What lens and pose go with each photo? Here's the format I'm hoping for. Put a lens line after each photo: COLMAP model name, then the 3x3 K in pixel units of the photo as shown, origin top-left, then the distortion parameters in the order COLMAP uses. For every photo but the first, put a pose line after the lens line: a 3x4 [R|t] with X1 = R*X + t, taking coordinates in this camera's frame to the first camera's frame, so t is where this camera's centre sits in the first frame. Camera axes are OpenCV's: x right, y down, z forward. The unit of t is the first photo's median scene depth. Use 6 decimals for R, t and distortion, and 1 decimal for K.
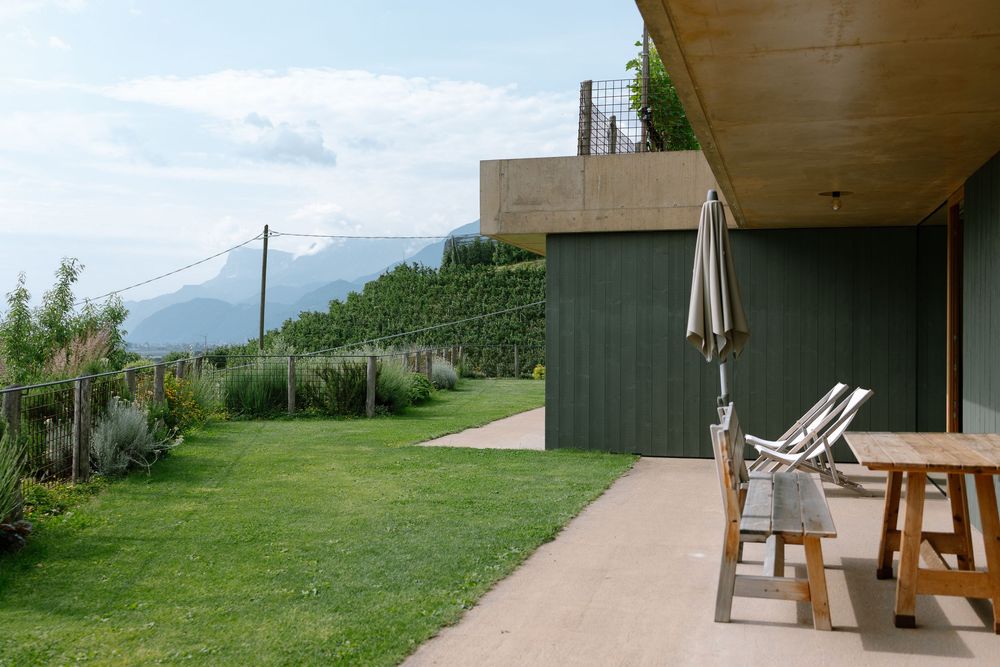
lens RADIAL K [[1010.9, 0, 500.0], [0, 1010.9, 333.5], [0, 0, 1]] dist [-0.001145, 0.006135]
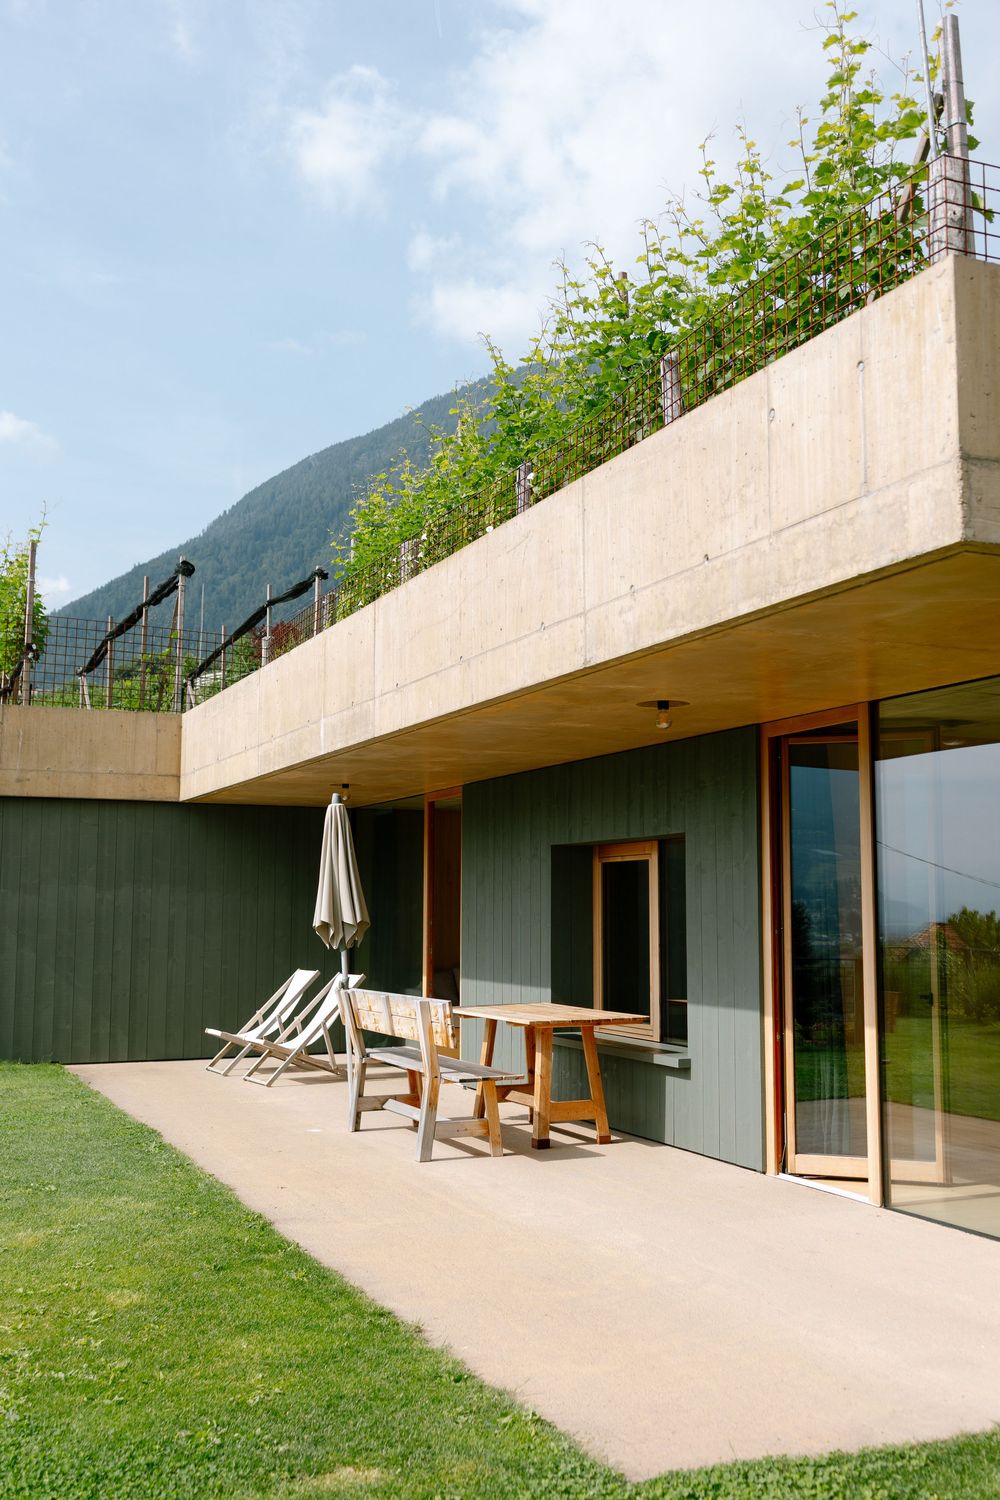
lens RADIAL K [[1493.9, 0, 500.0], [0, 1493.9, 750.0], [0, 0, 1]] dist [-0.011297, 0.012669]
pose [[0.775497, 0.067315, 0.627752, -0.443114], [-0.001333, 0.994472, -0.104992, -0.010939], [-0.631349, 0.080585, 0.771300, -0.252092]]
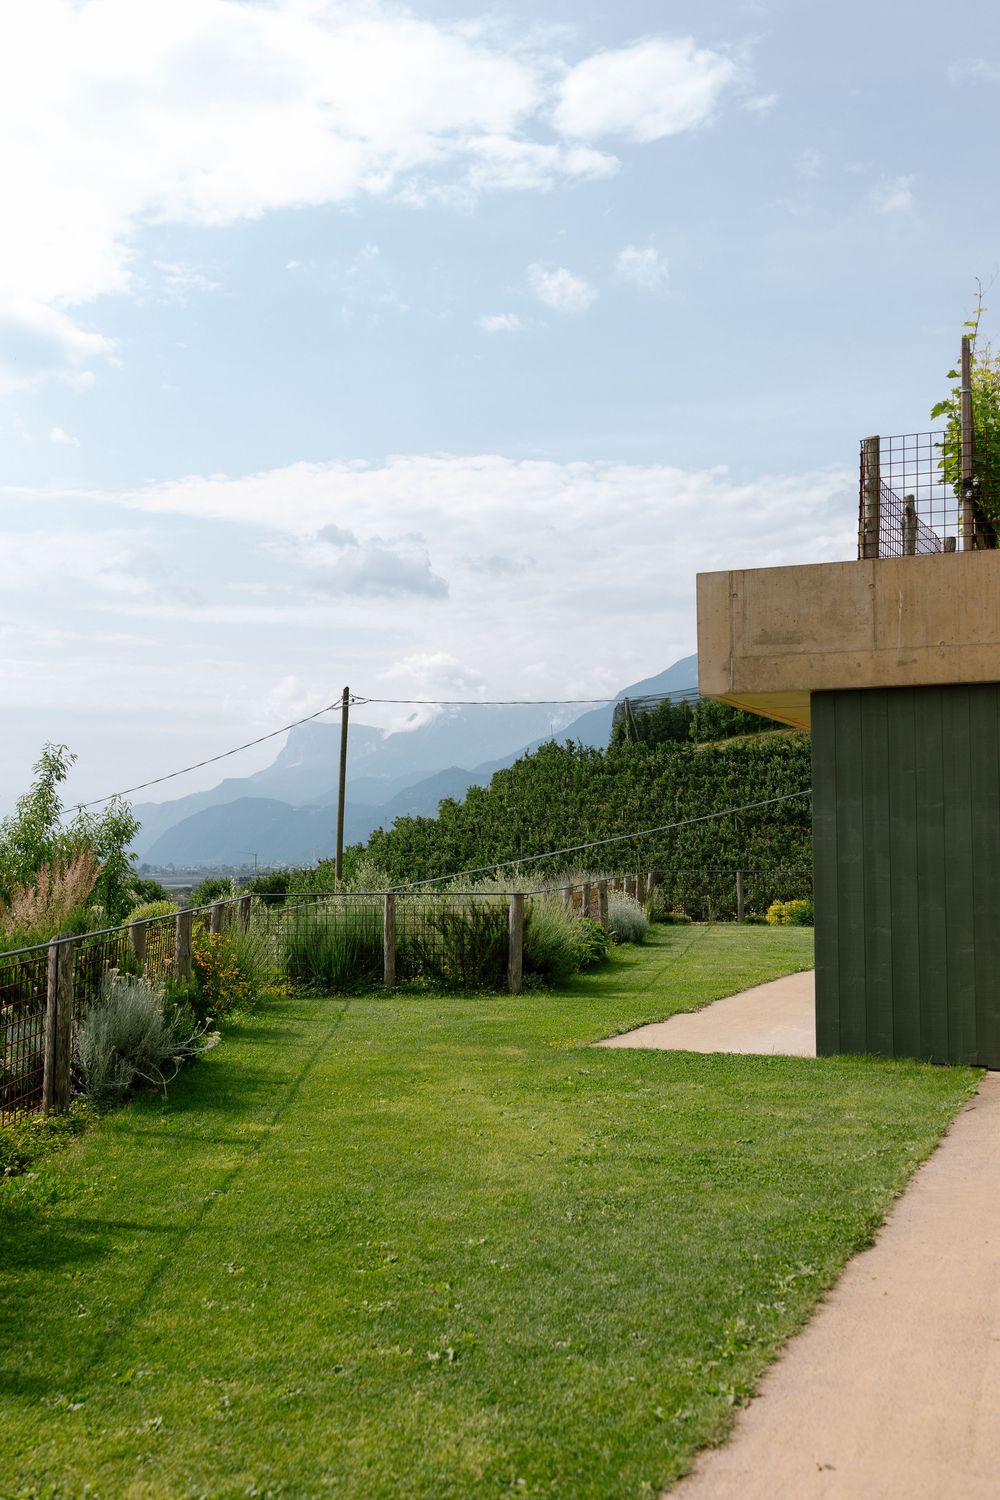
lens RADIAL K [[1543.3, 0, 500.0], [0, 1543.3, 750.0], [0, 0, 1]] dist [0.017998, 0.000914]
pose [[0.991933, -0.016259, -0.125713, -0.026793], [0.008320, 0.997952, -0.063423, -0.009059], [0.126486, 0.061866, 0.990037, 0.091226]]
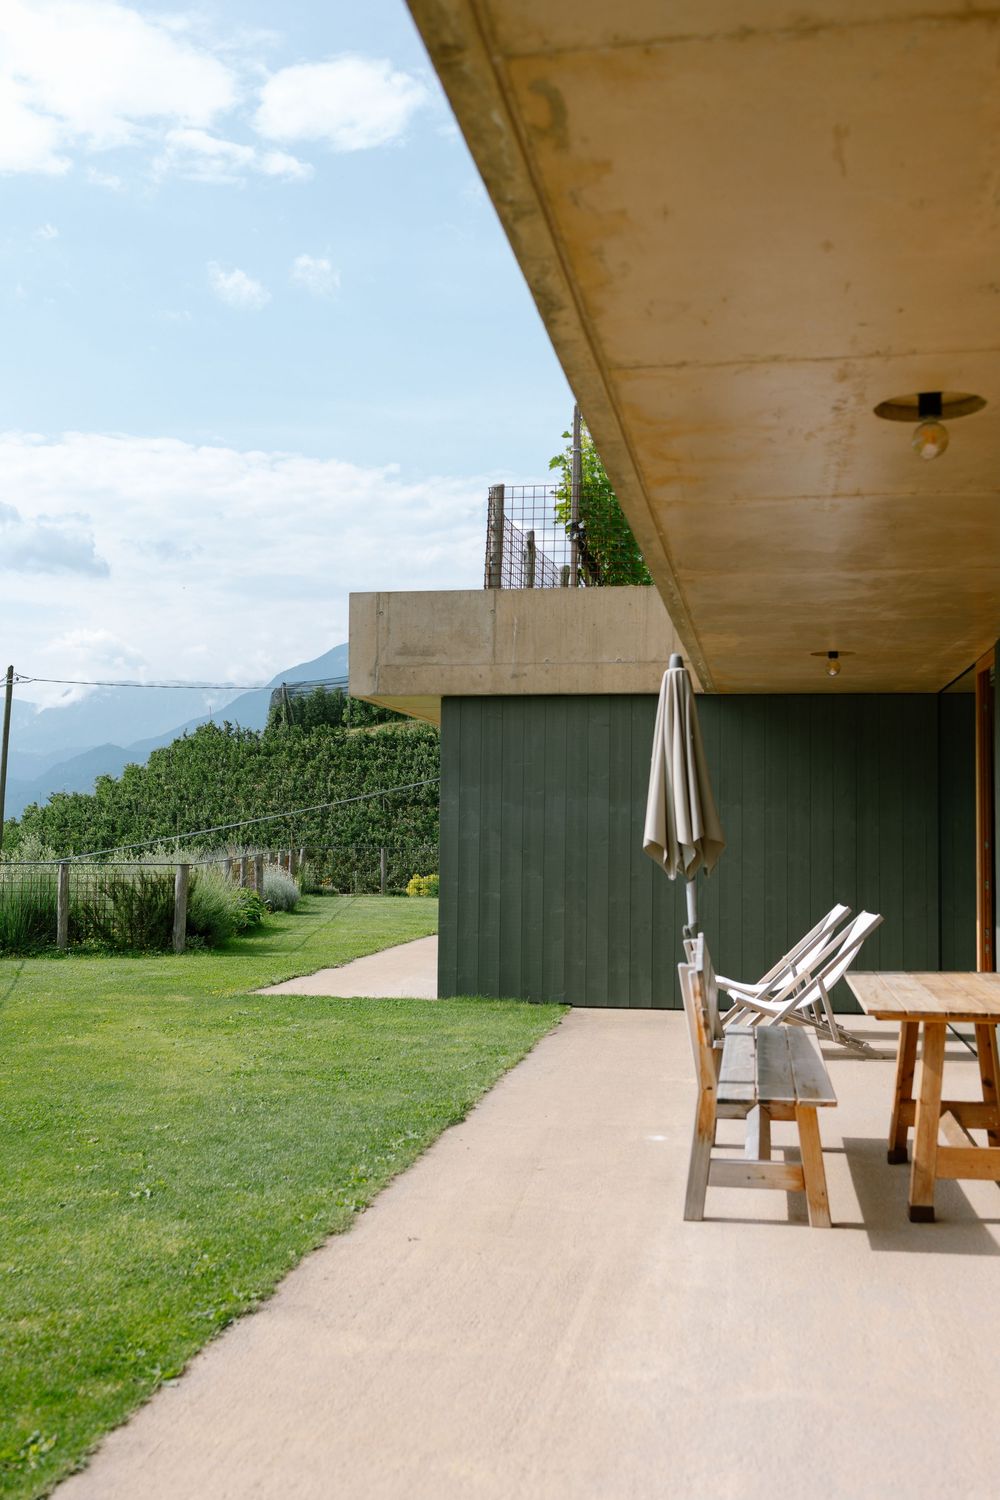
lens RADIAL K [[1493.9, 0, 500.0], [0, 1493.9, 750.0], [0, 0, 1]] dist [-0.011297, 0.012669]
pose [[0.994849, 0.010479, 0.100828, -0.023446], [-0.005309, 0.998664, -0.051405, -0.007127], [-0.101232, 0.050605, 0.993575, -0.069232]]
